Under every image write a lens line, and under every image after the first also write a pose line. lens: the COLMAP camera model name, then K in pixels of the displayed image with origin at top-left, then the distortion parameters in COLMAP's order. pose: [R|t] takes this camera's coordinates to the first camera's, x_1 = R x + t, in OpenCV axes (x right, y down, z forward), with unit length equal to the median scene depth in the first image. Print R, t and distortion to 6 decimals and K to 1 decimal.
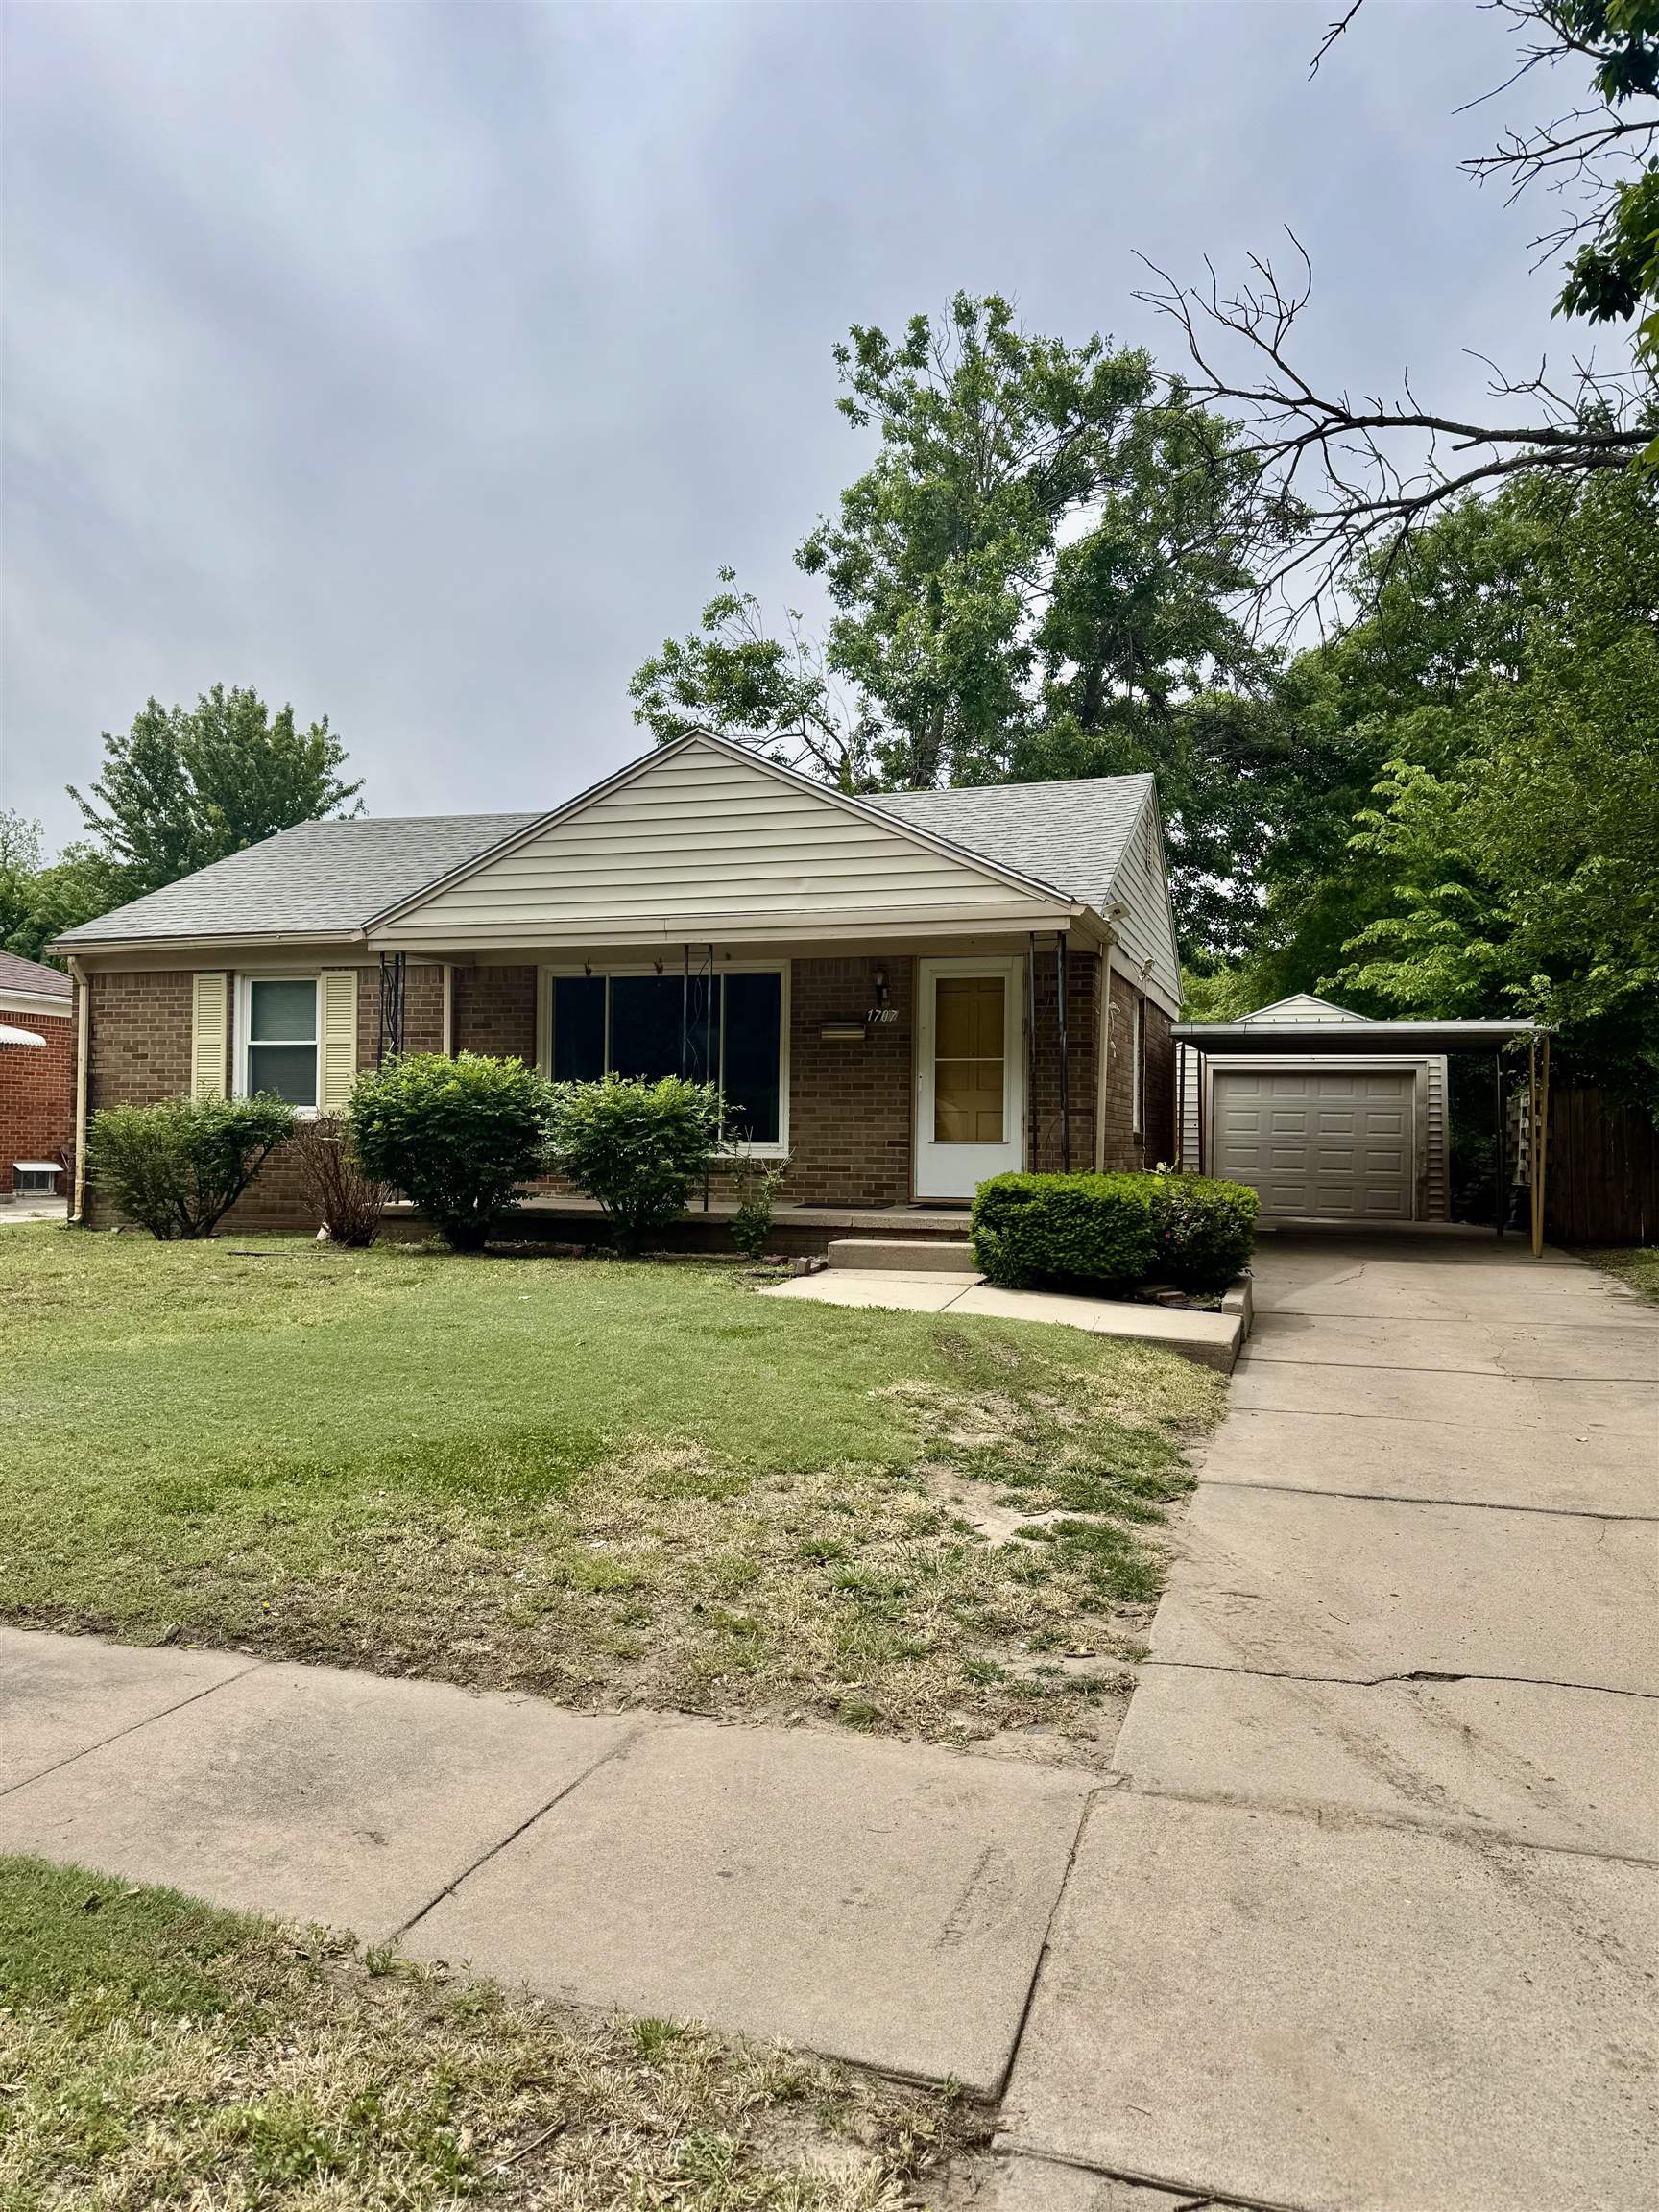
lens RADIAL K [[1562.9, 0, 829.5], [0, 1562.9, 1105.9], [0, 0, 1]] dist [0.072517, -0.083208]
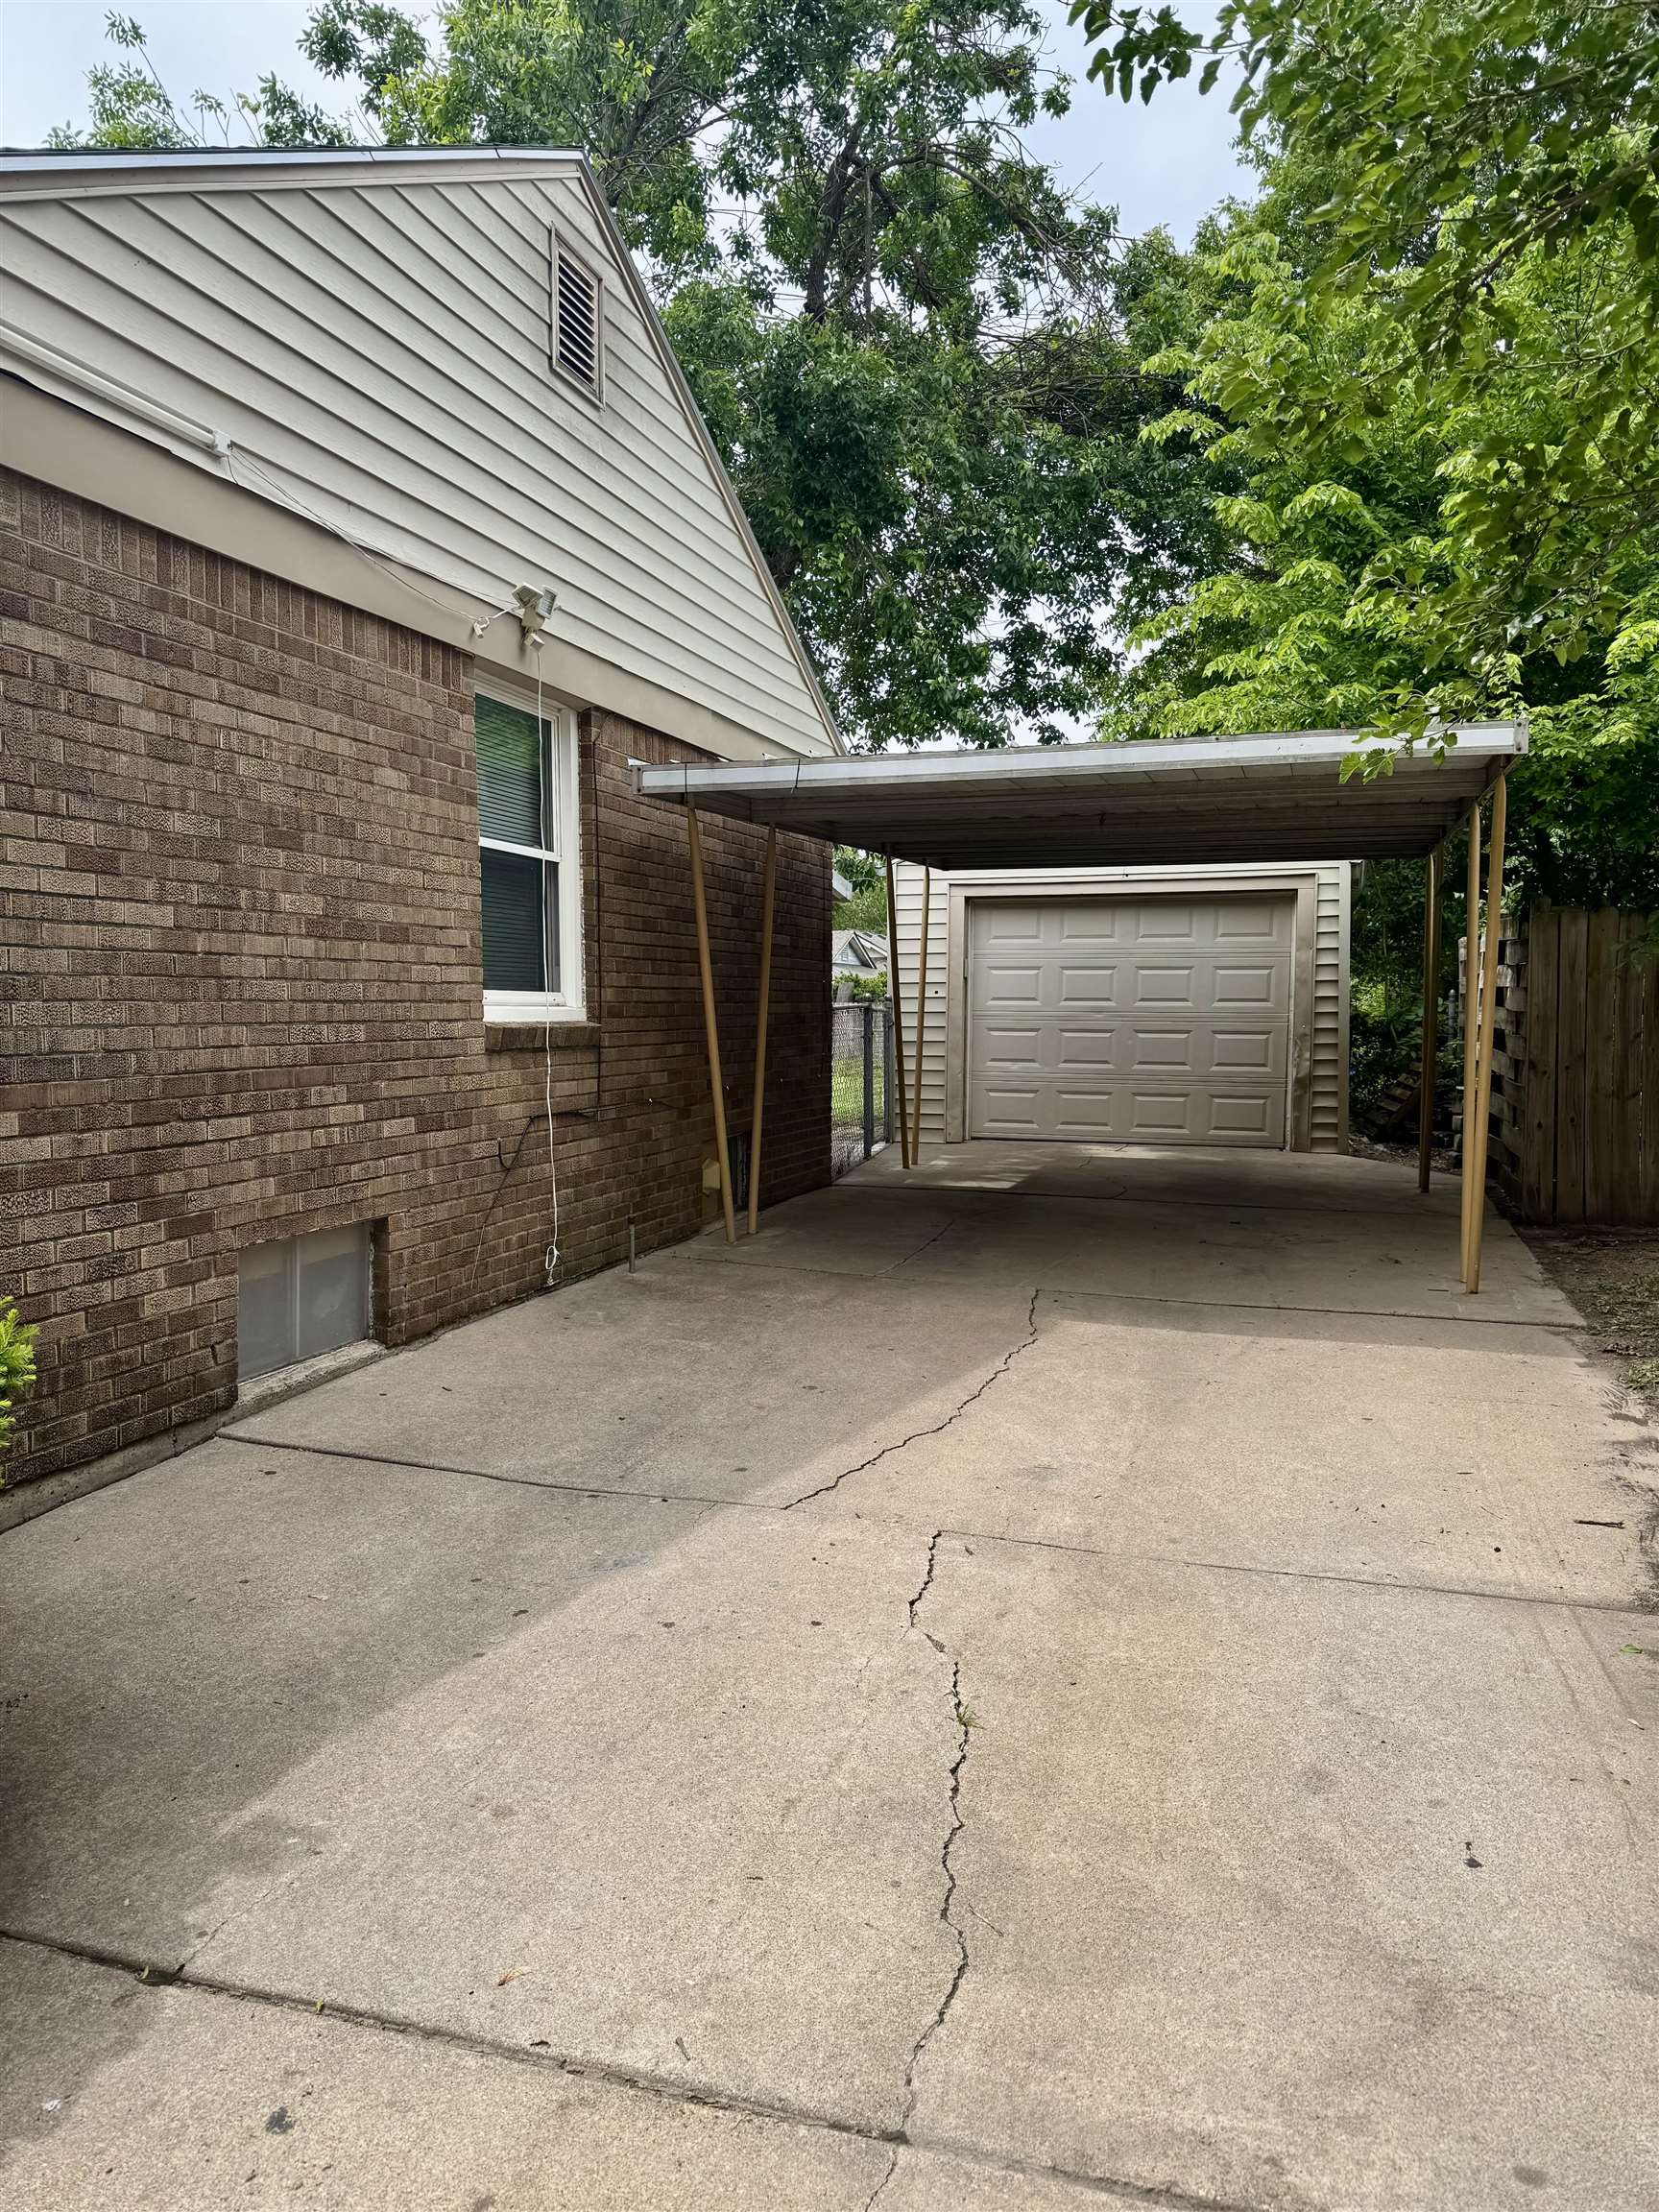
lens RADIAL K [[1562.9, 0, 825.4], [0, 1562.9, 1103.8], [0, 0, 1]] dist [0.072517, -0.083208]
pose [[0.999927, -0.011945, -0.001601, 0.200578], [0.012040, 0.996029, 0.088211, 0.002181], [0.000541, -0.088223, 0.996101, 0.421861]]
